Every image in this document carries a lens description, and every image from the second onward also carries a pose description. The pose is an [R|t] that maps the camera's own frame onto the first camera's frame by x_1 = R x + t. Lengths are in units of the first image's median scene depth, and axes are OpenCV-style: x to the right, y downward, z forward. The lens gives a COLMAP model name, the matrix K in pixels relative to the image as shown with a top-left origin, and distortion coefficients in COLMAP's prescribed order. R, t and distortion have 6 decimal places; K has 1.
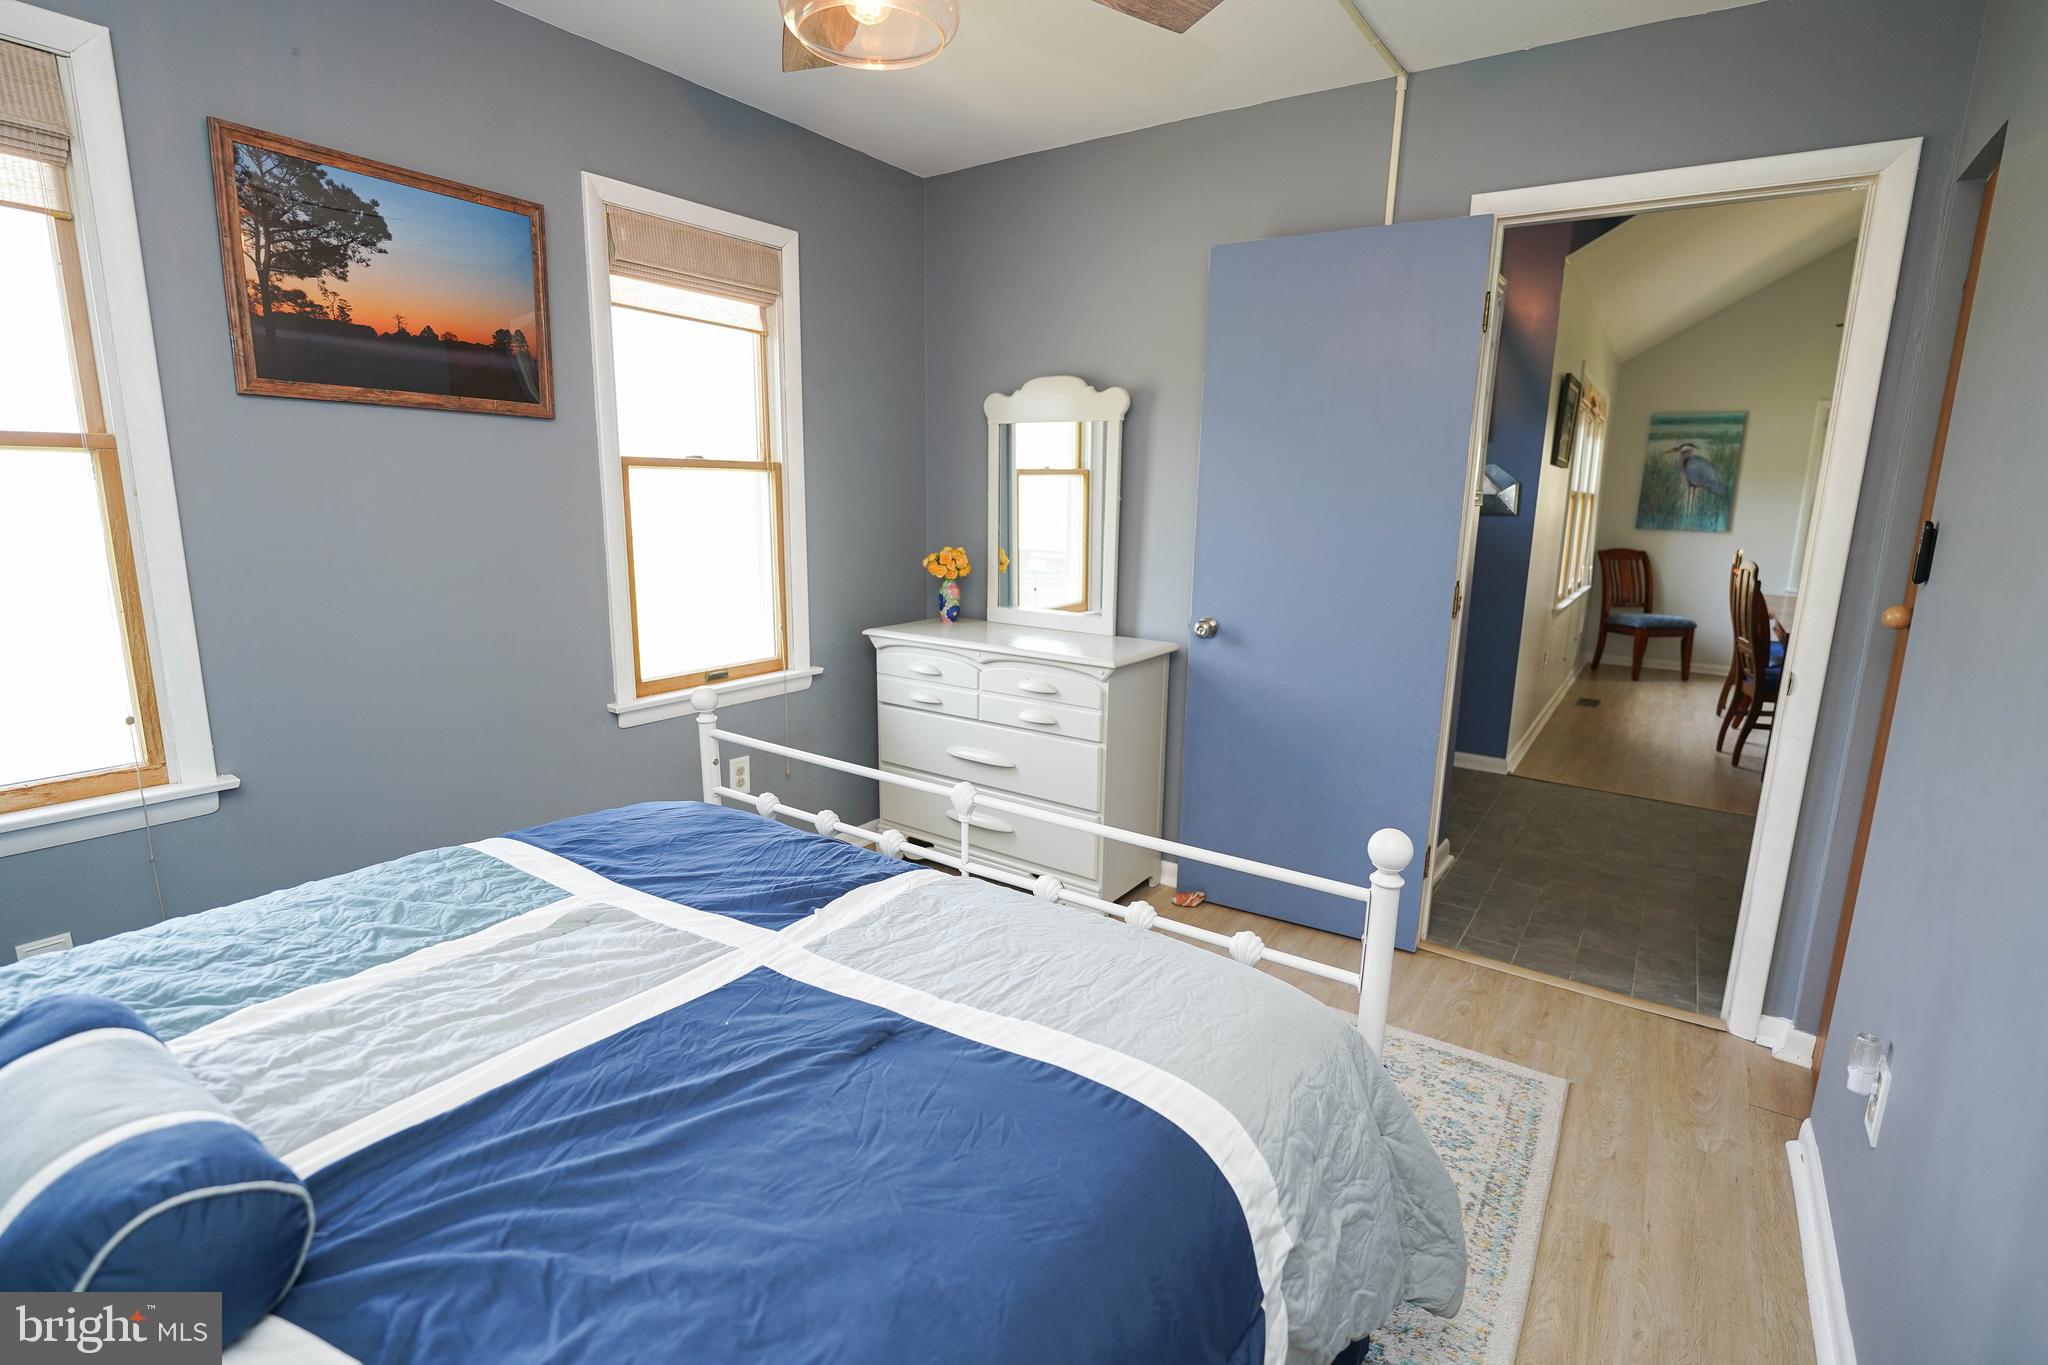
lens RADIAL K [[958.3, 0, 1019.1], [0, 958.3, 683.5], [0, 0, 1]] dist [-0.017797, 0.000096]
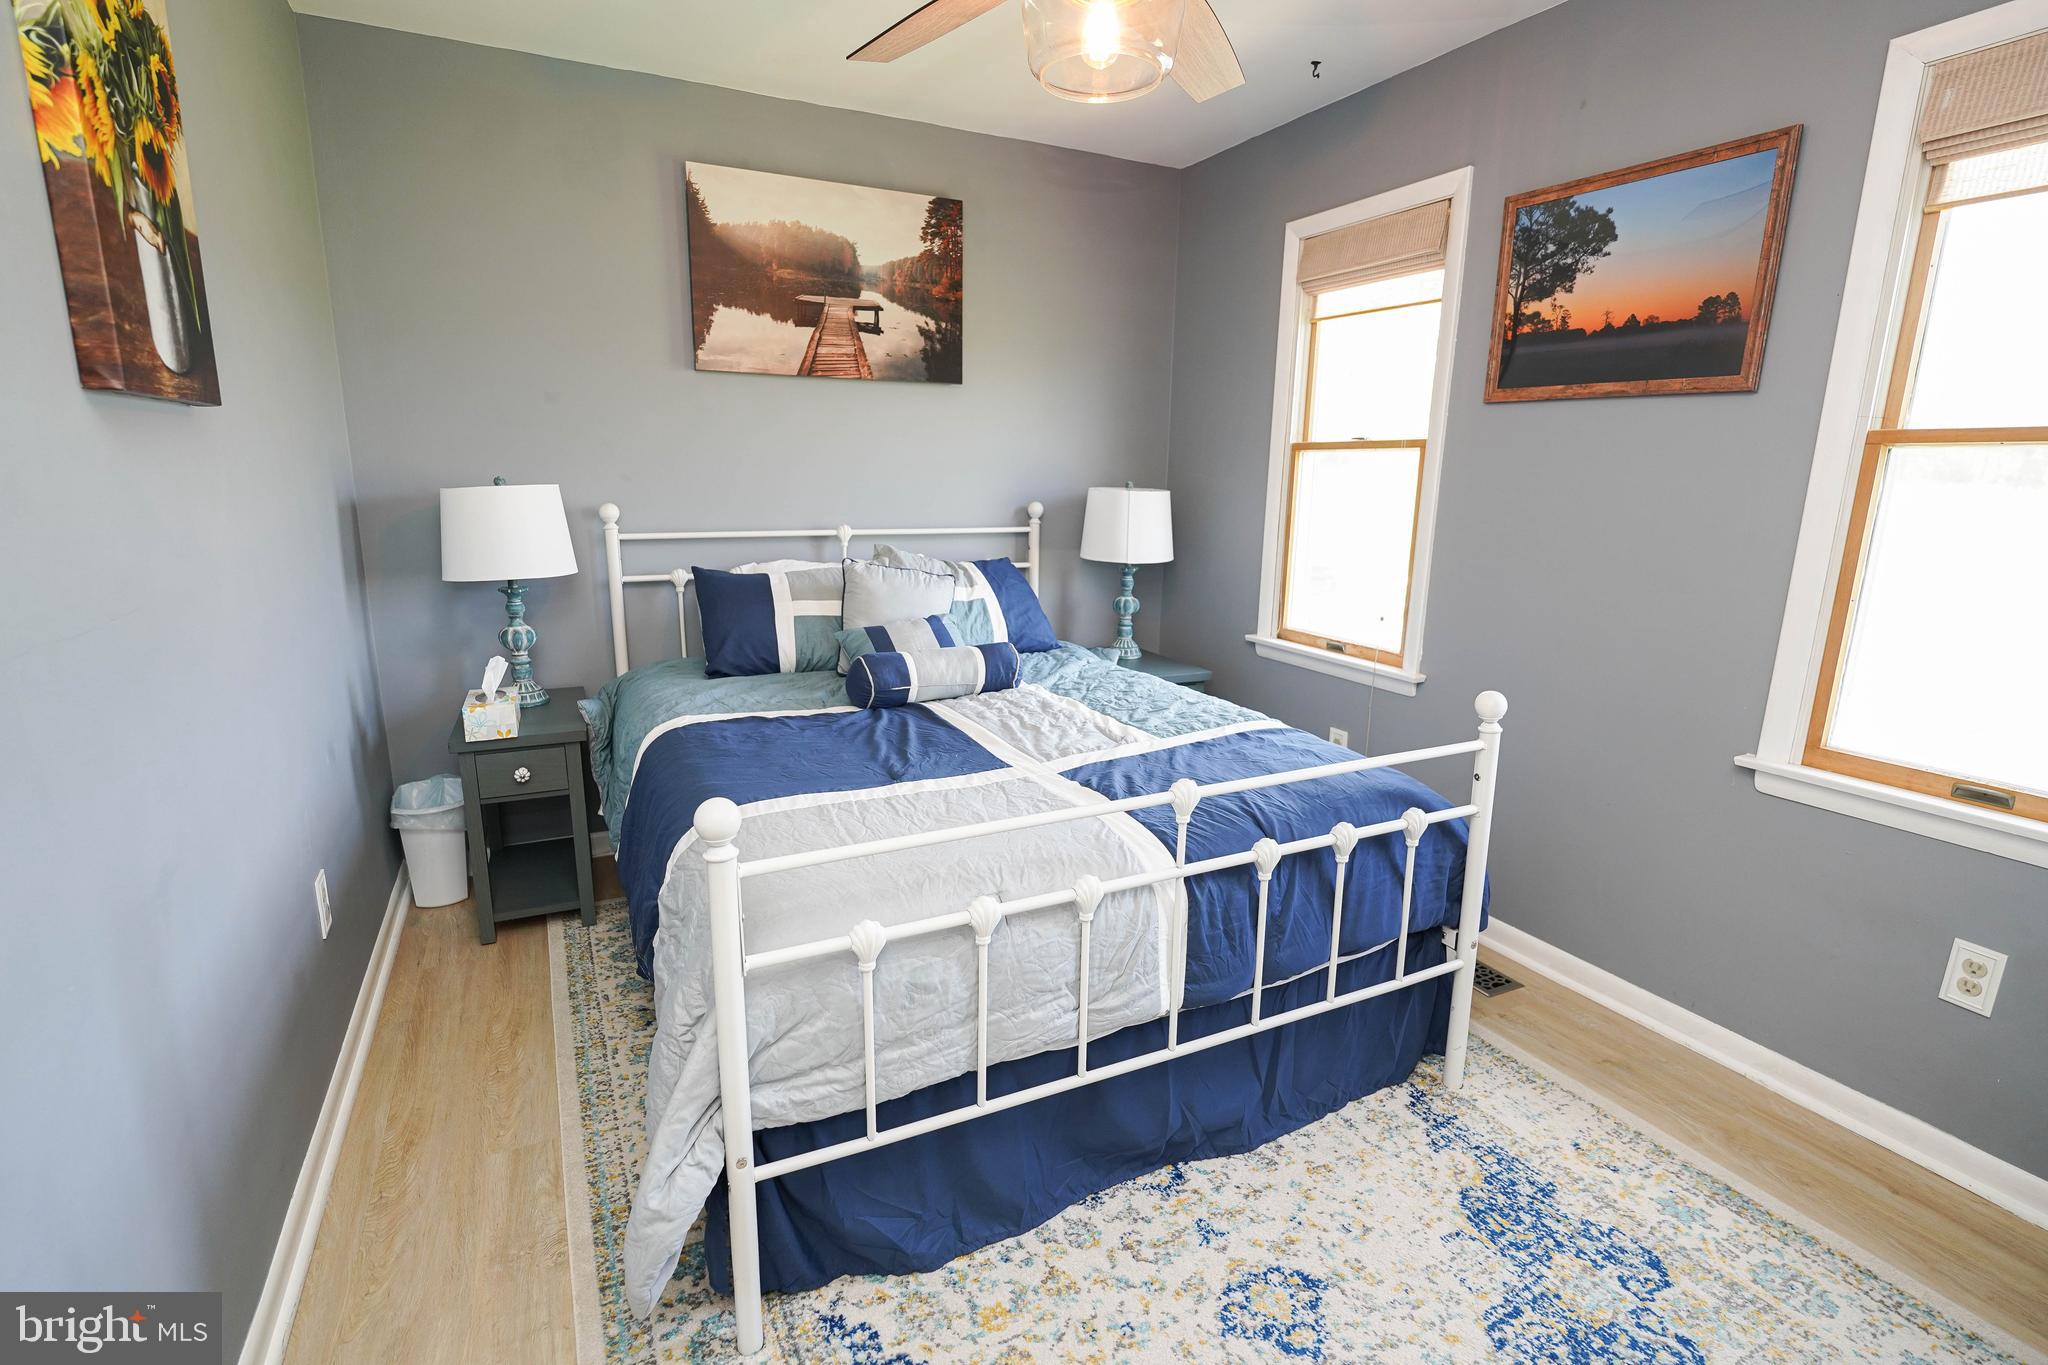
lens RADIAL K [[958.3, 0, 1019.1], [0, 958.3, 683.5], [0, 0, 1]] dist [-0.017797, 0.000096]
pose [[-0.479028, 0.167459, -0.861679, 0.678332], [-0.195356, 0.936678, 0.290637, -0.185309], [0.855785, 0.307557, -0.415981, 1.050016]]
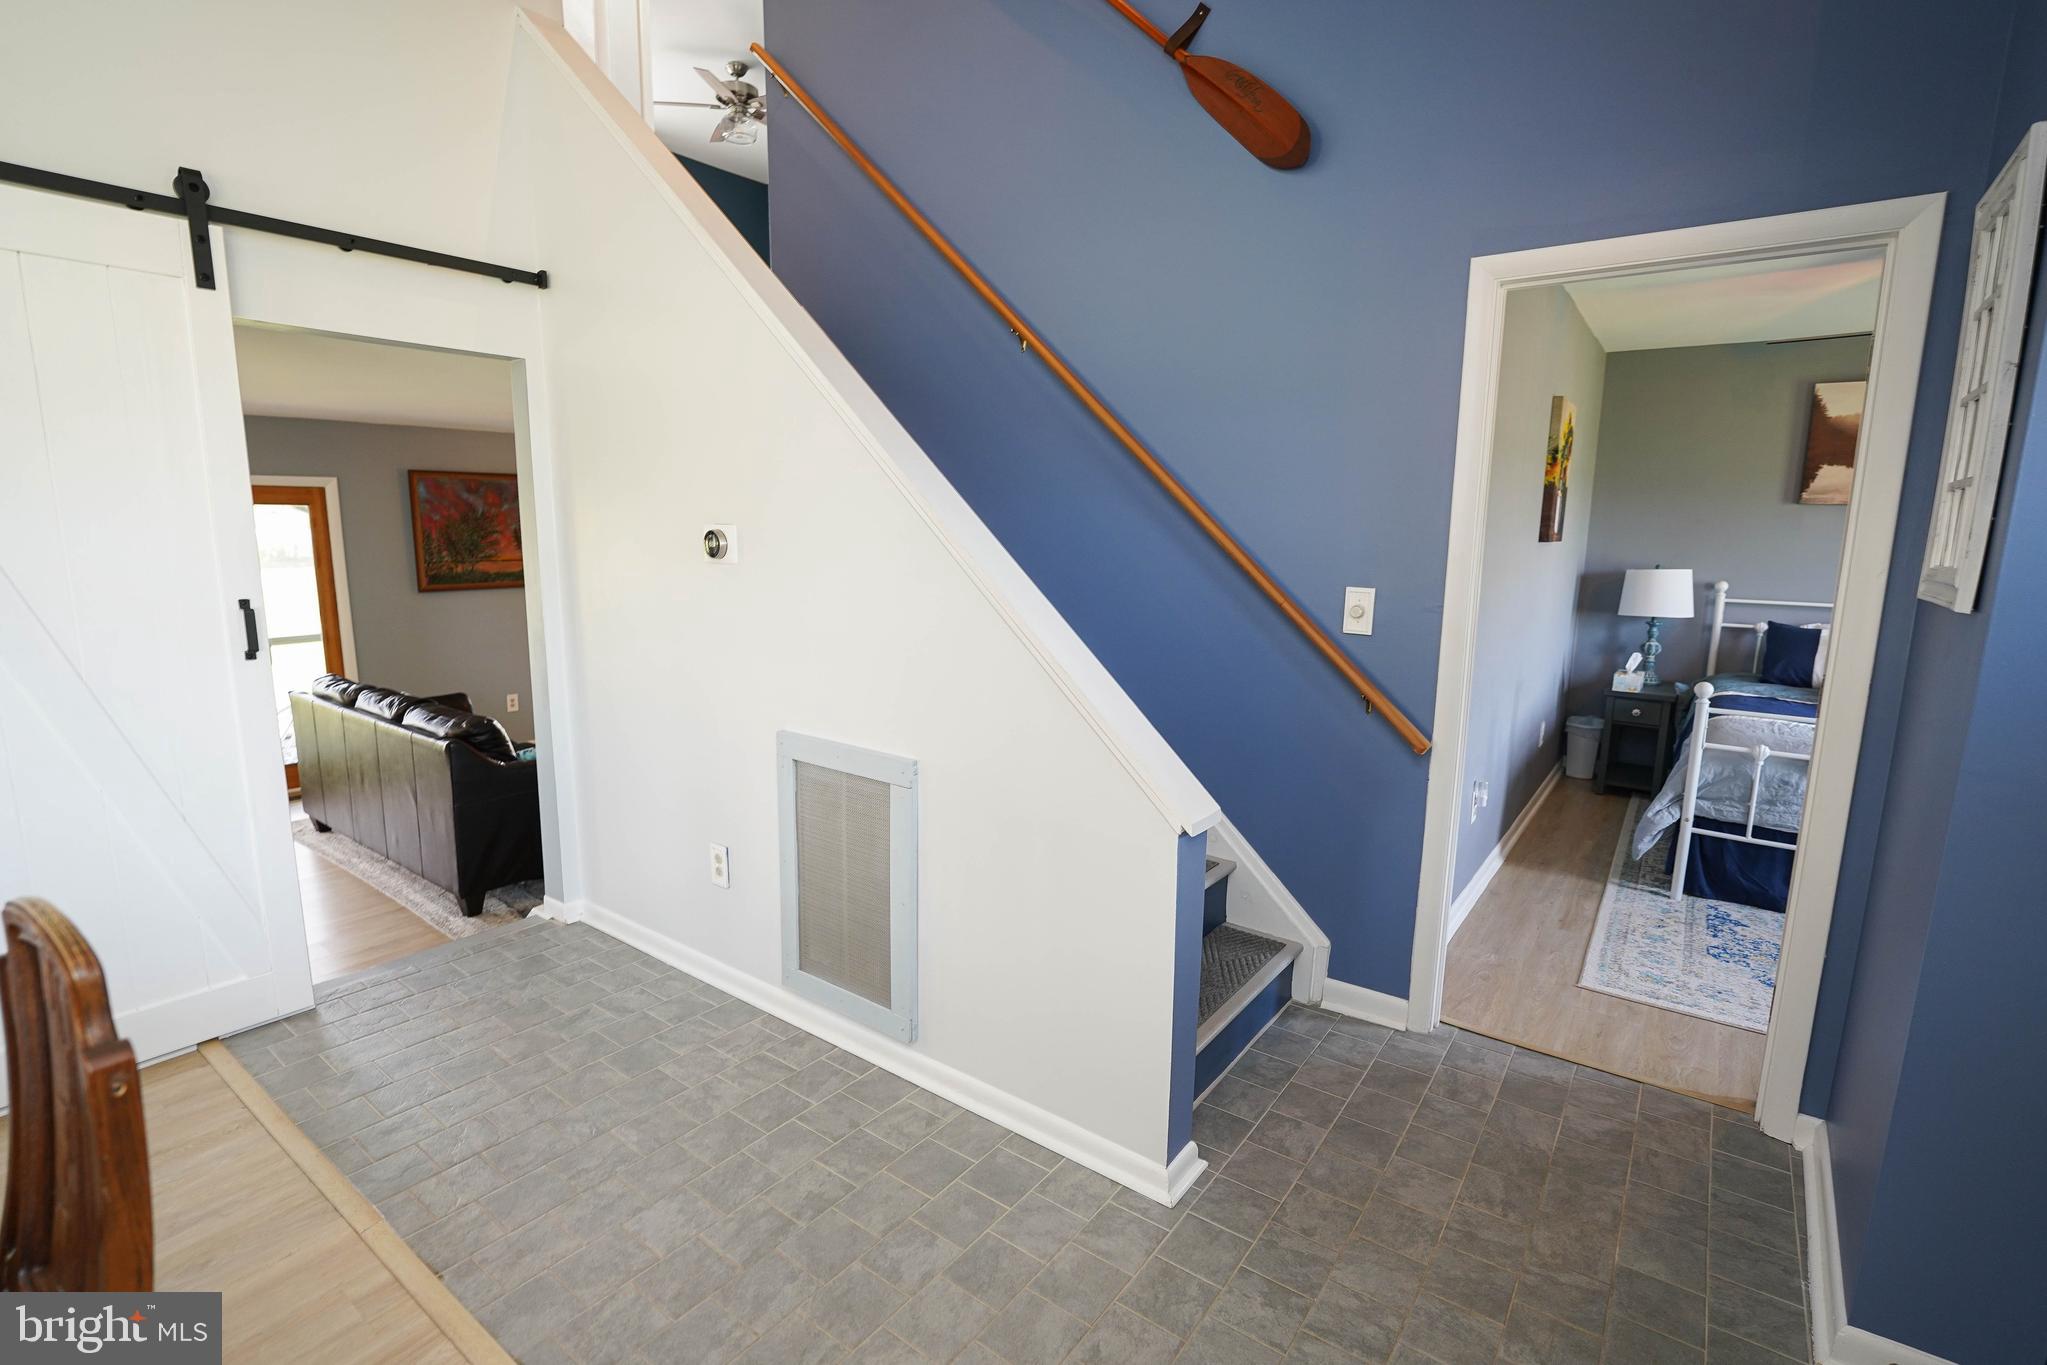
lens RADIAL K [[943.9, 0, 1023.5], [0, 943.9, 682.5], [0, 0, 1]] dist [-0.017116, -0.000084]
pose [[-0.999120, -0.037083, 0.019602, 1.498635], [-0.027714, 0.934407, 0.355129, -0.484698], [-0.031486, 0.354273, -0.934612, 2.336411]]
